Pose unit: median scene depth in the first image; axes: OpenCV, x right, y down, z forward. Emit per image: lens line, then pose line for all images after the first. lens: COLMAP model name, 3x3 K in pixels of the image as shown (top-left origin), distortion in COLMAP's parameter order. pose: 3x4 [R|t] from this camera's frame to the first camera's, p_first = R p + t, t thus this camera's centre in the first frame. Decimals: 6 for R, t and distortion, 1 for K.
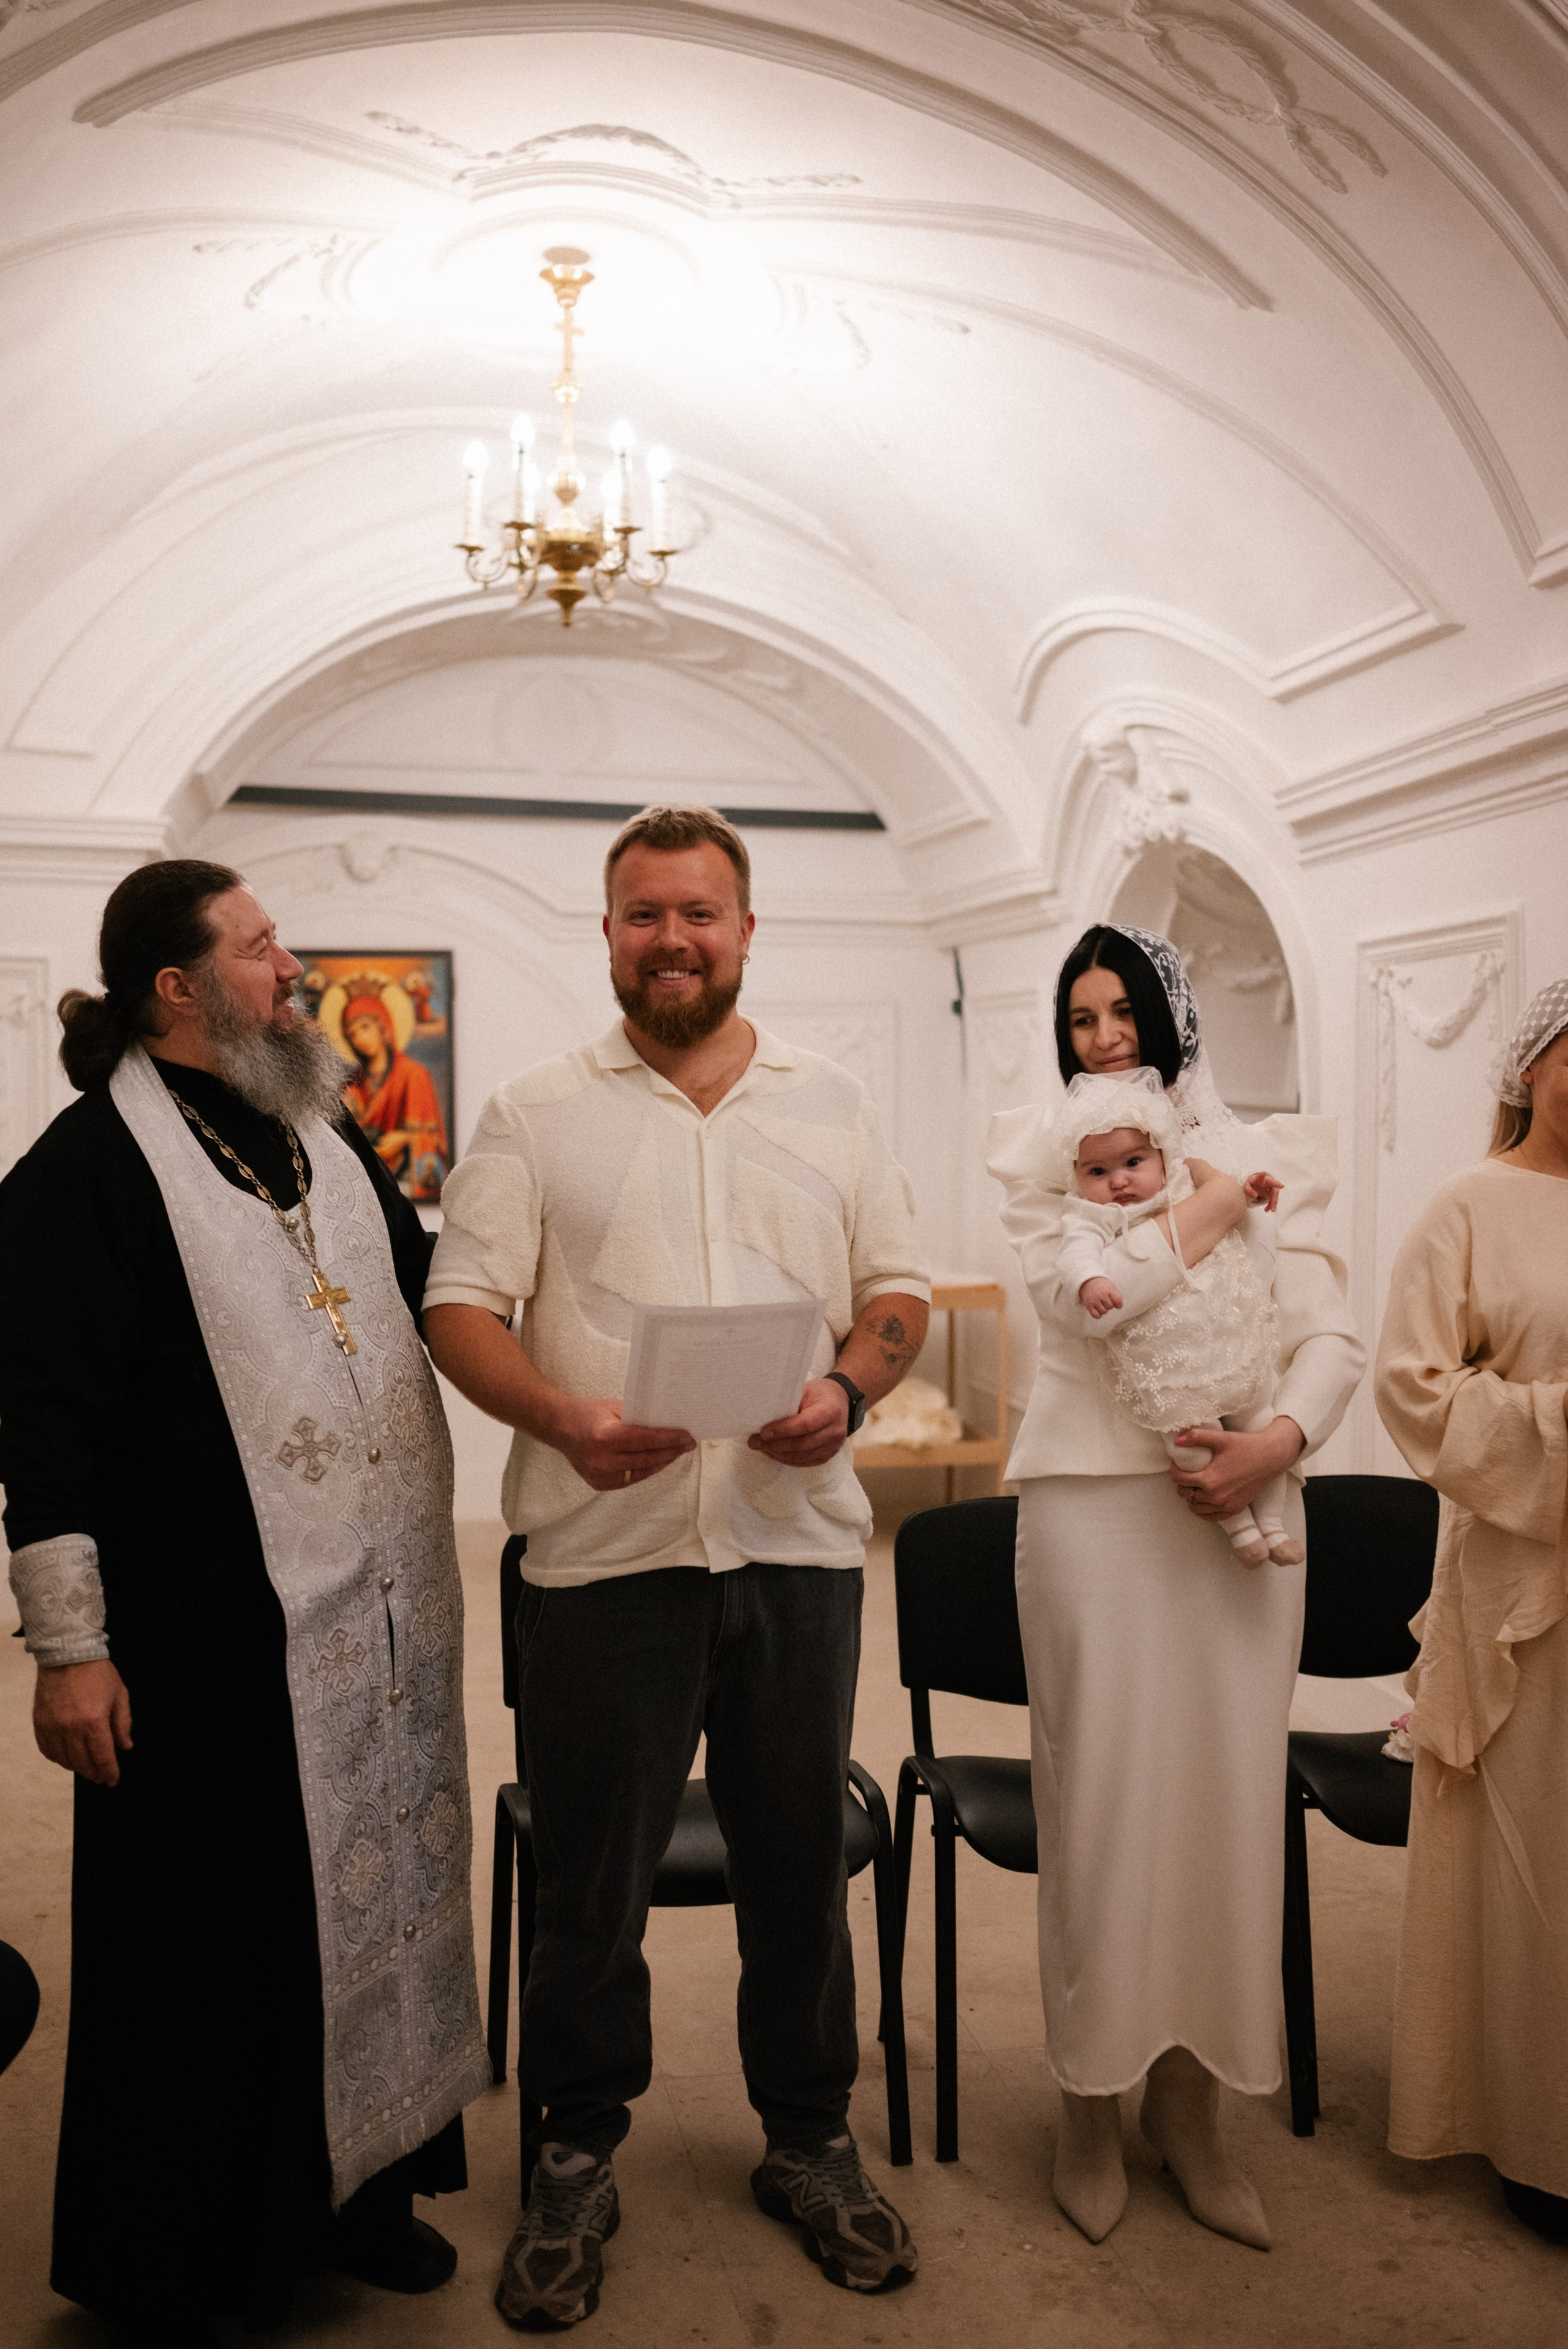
lens RADIAL K [[2403.9, 0, 789.0], [0, 2403.9, 1192.3], [0, 0, 1]] dist [0.009304, 0.018068]
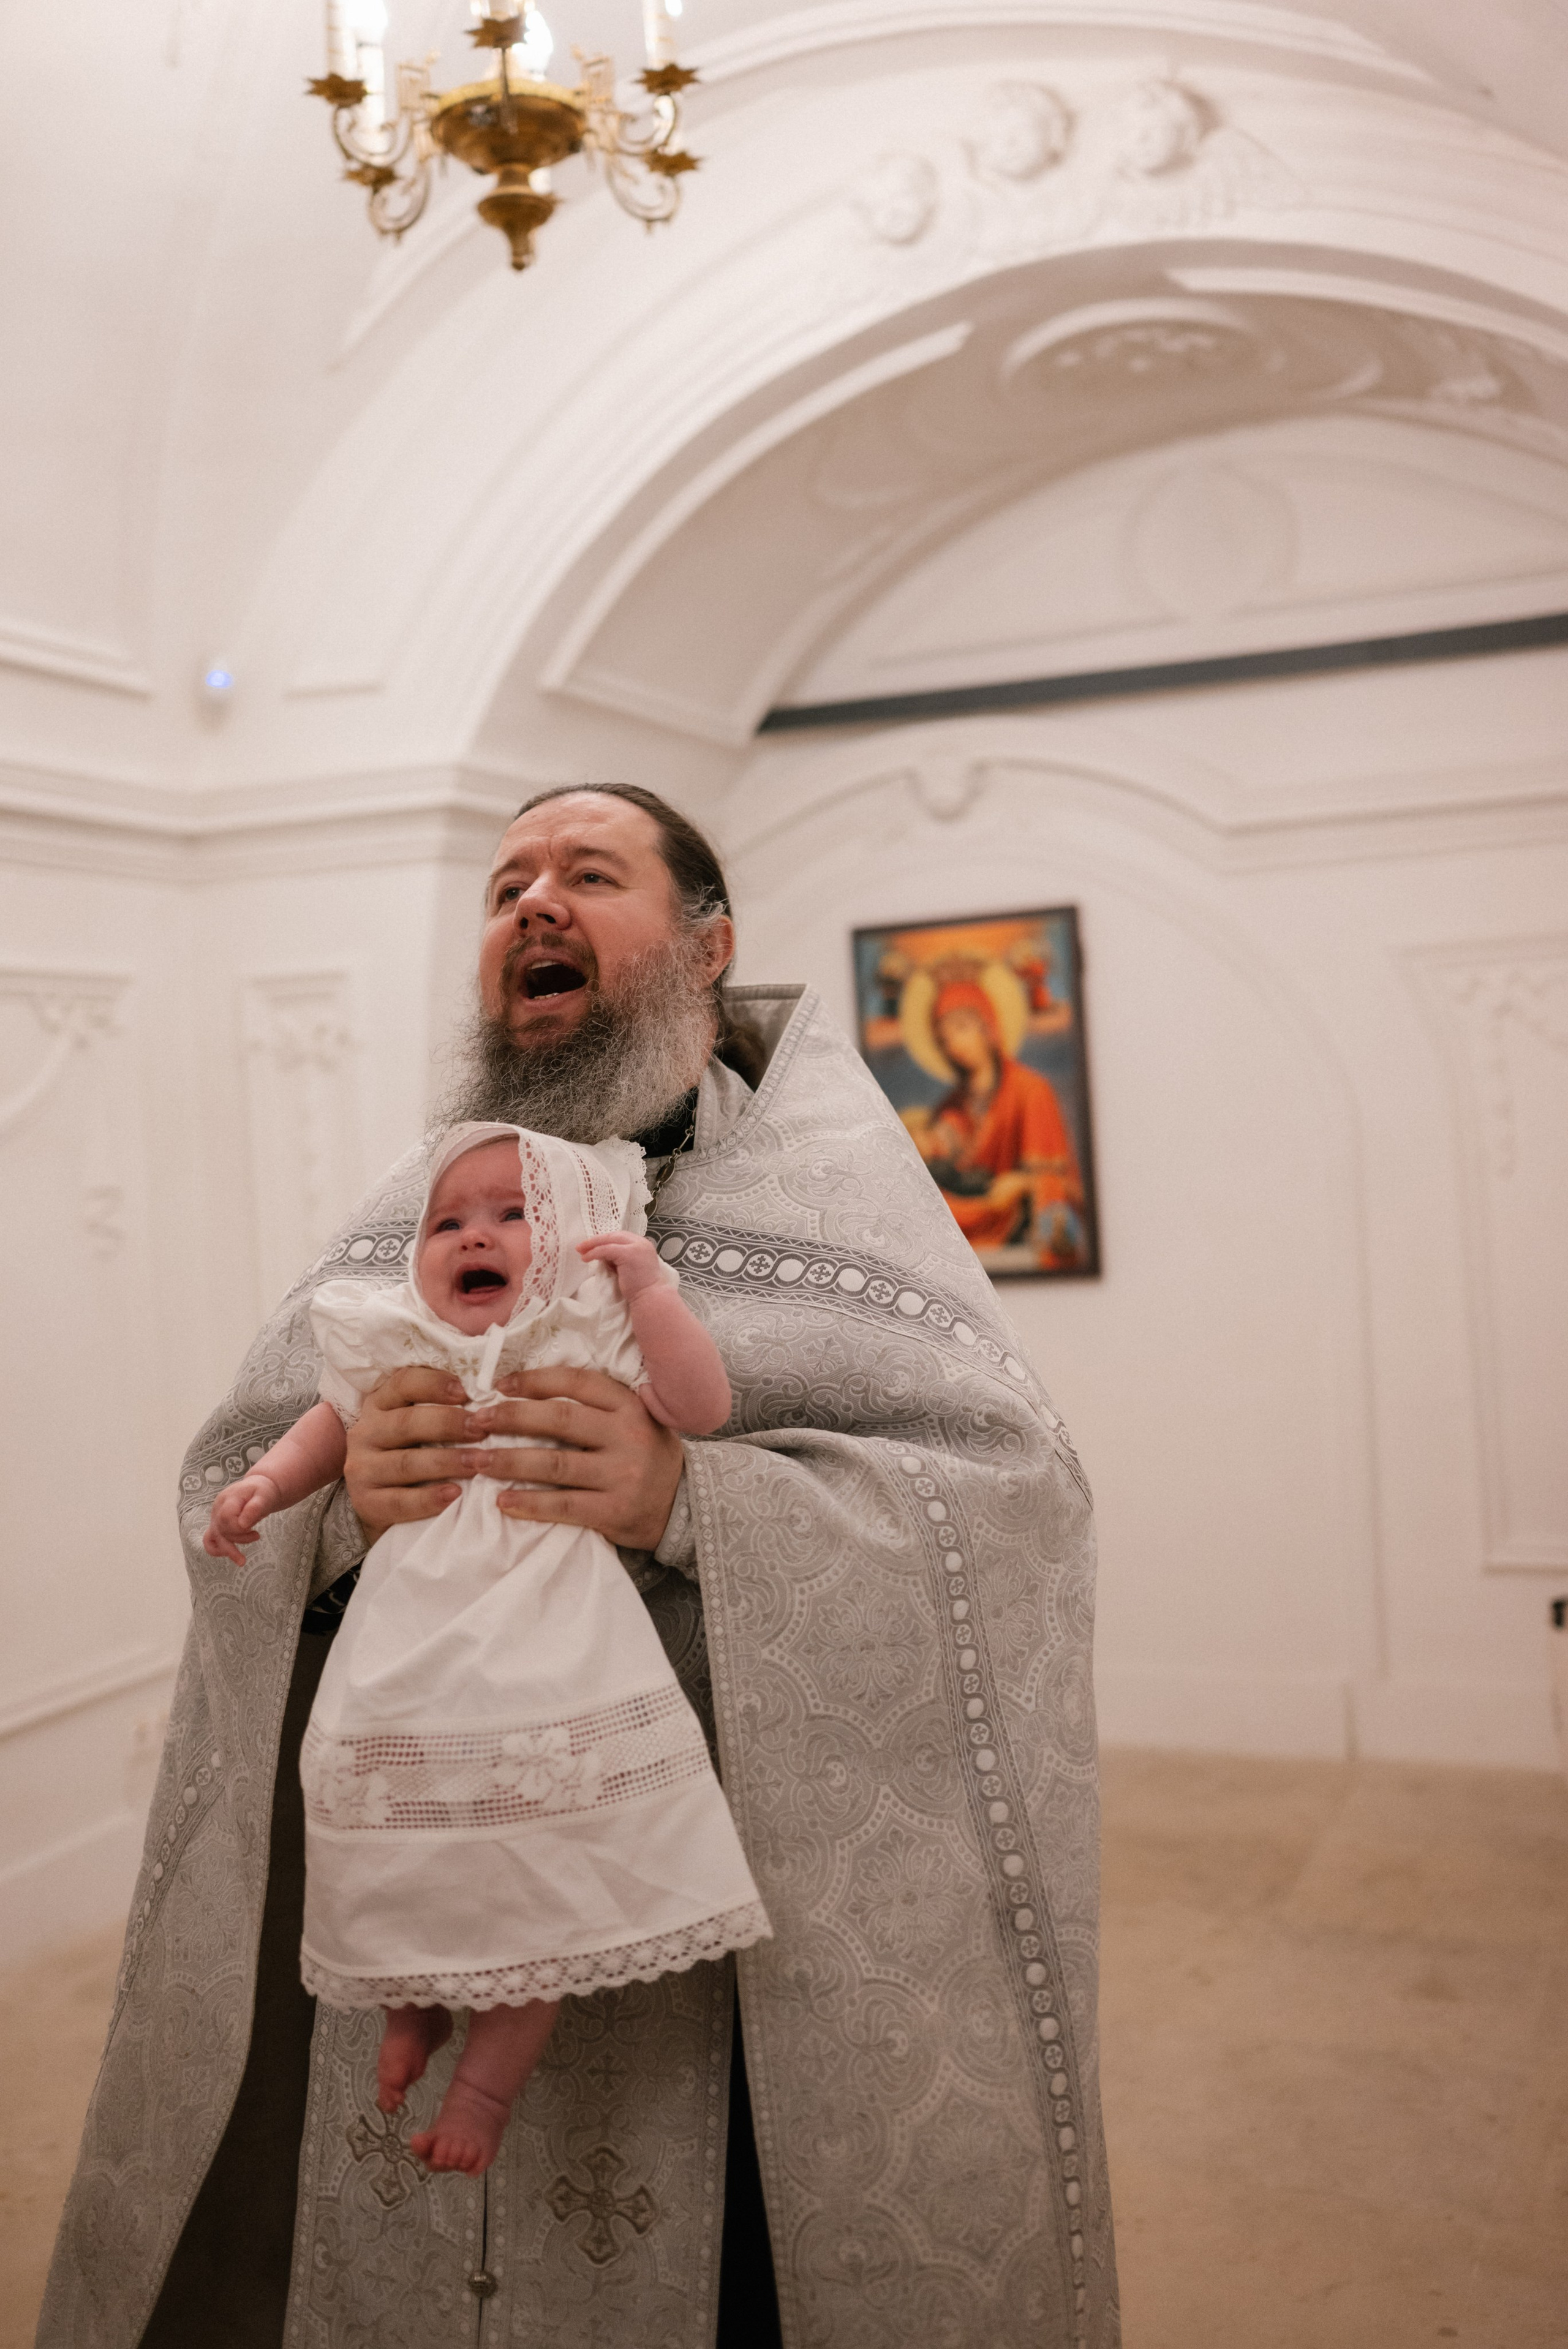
lens RADIAL K [[2278.9, 0, 777.9], [0, 2278.9, 1198.6], [0, 0, 1]] dist [-0.011117, 0.018845]
pose [[0.802856, -0.026902, -0.595566, 0.174000], [0.030654, 0.999523, -0.003826, -0.017796], [0.595385, -0.015185, 0.803297, 0.434243]]
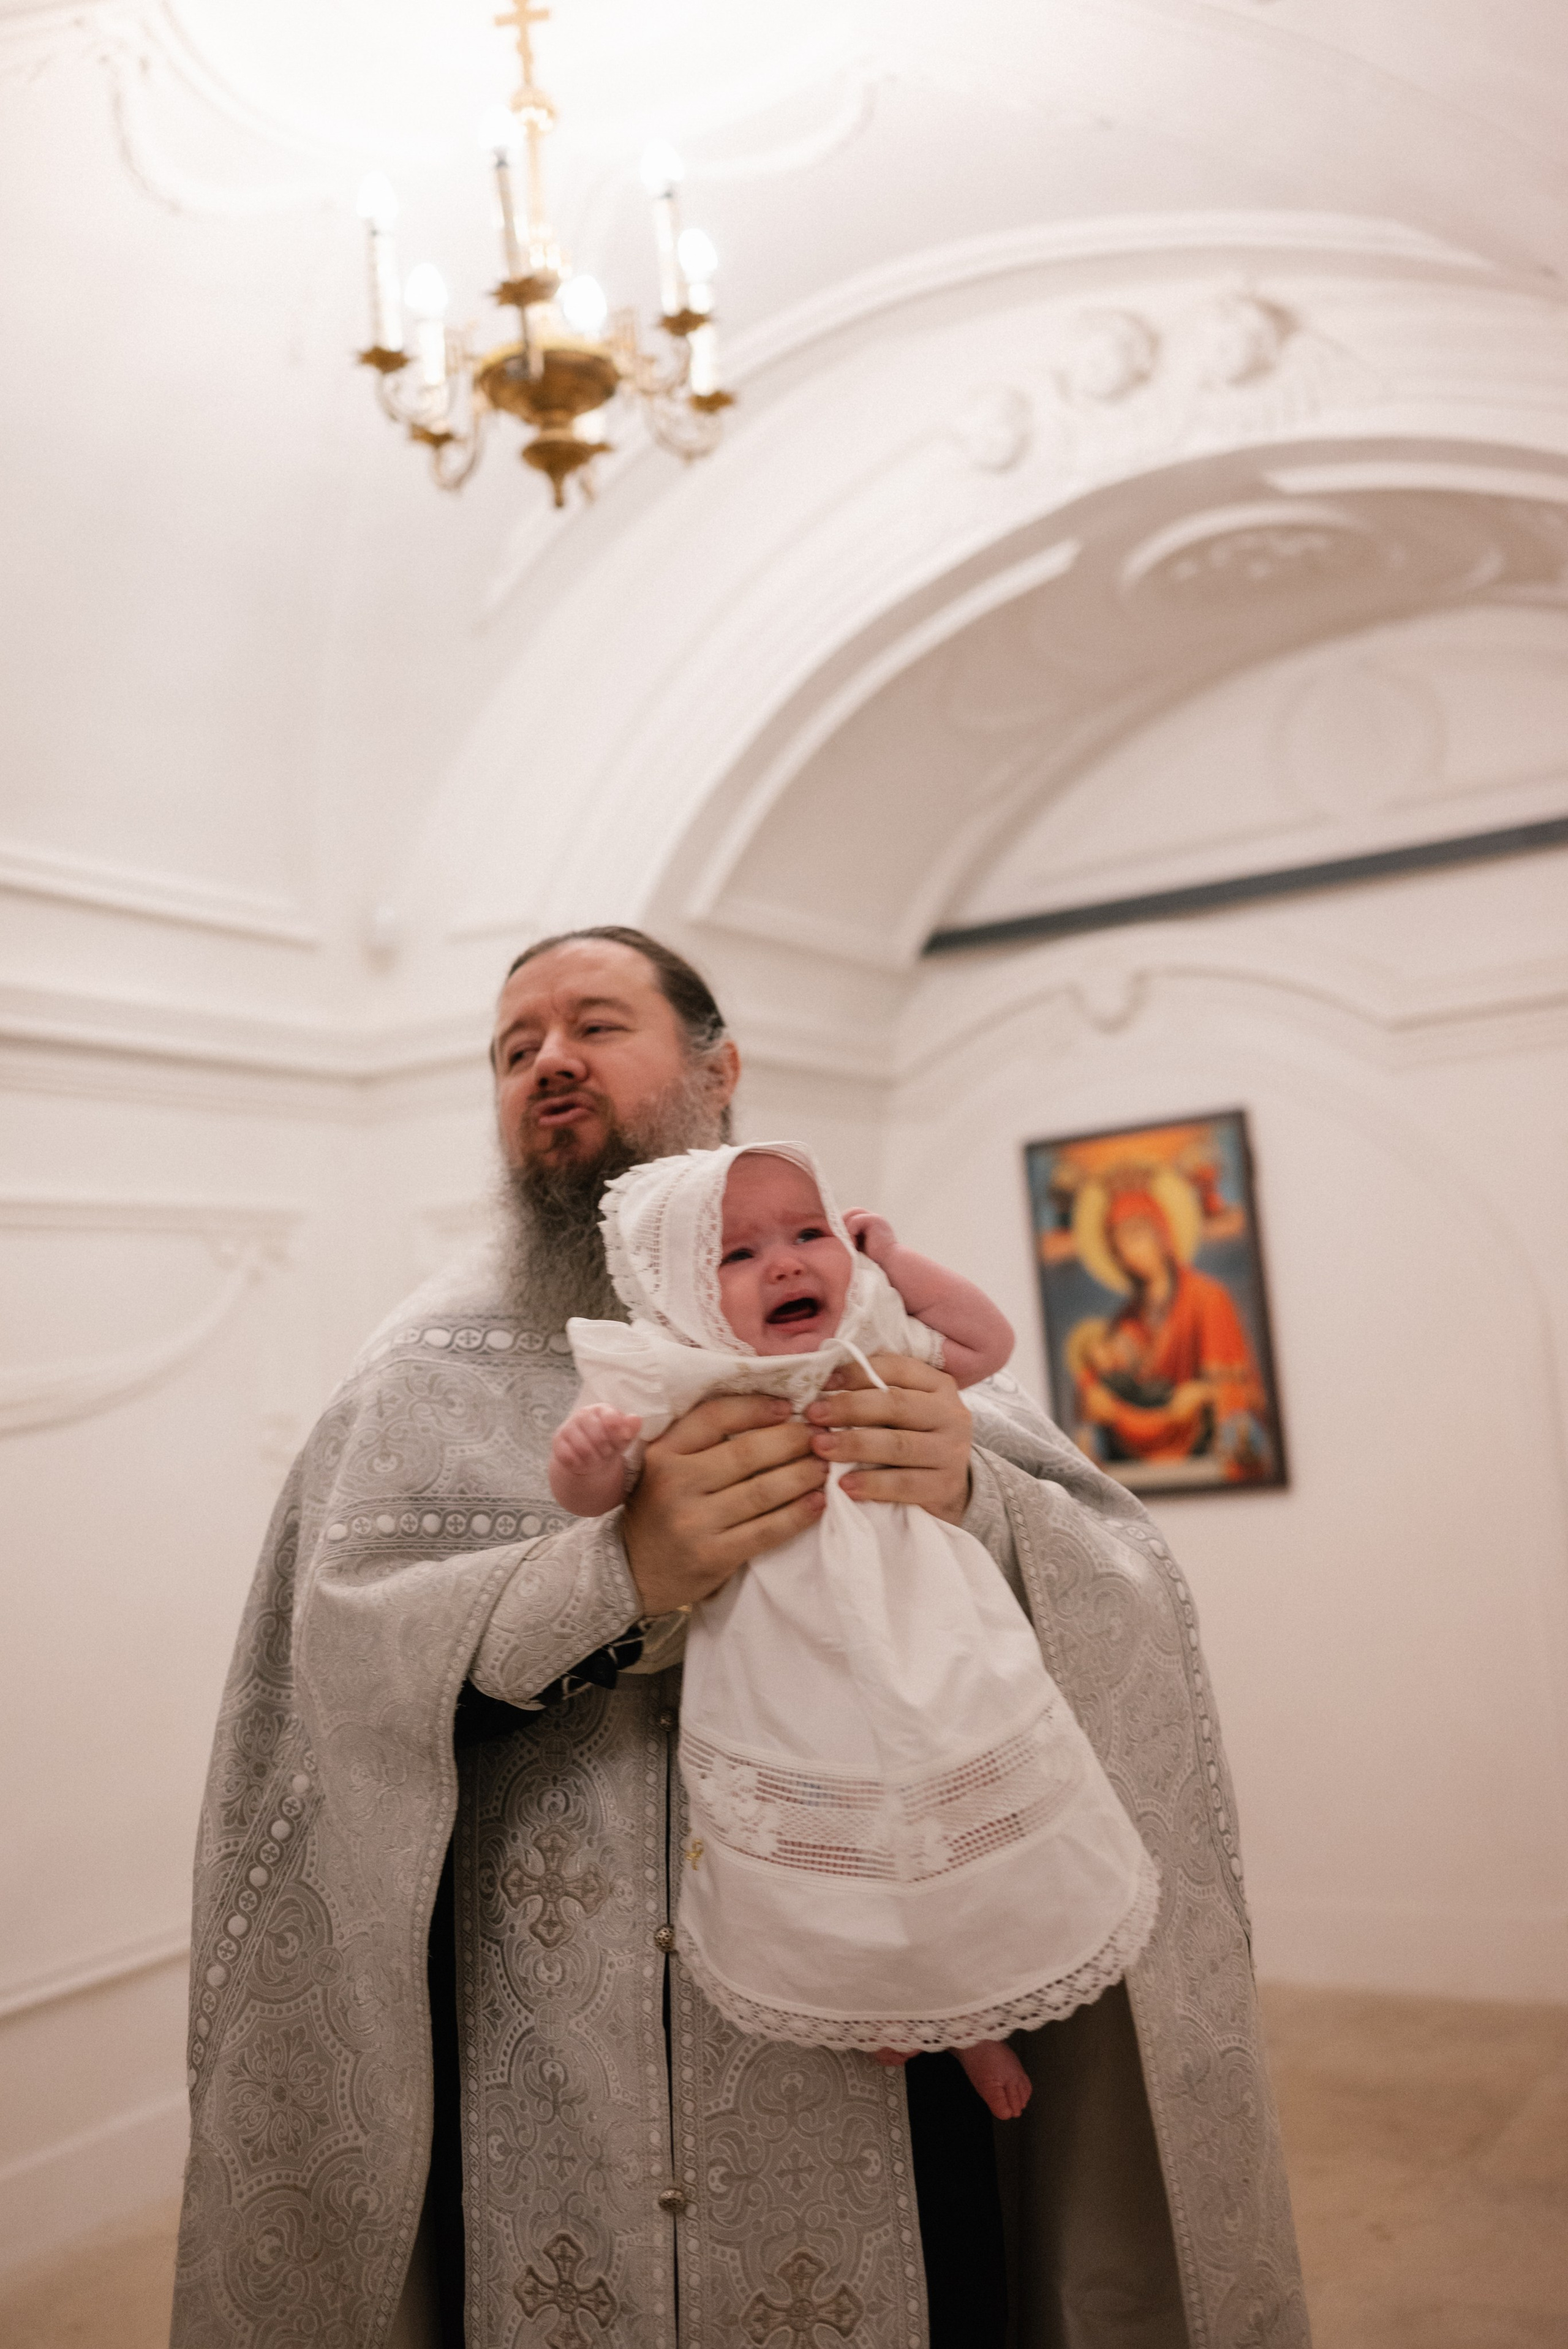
lens RADIAL K [[2278.9, 0, 777.9], [0, 2278.9, 1198.6], [0, 0, 1]] dist [-0.011117, 0.018845]
pose [[0.710734, -0.123468, -0.692541, 0.204810], [0.052888, 0.991069, -0.122413, -0.004683], [0.701470, 0.050375, 0.710916, 0.461779]]
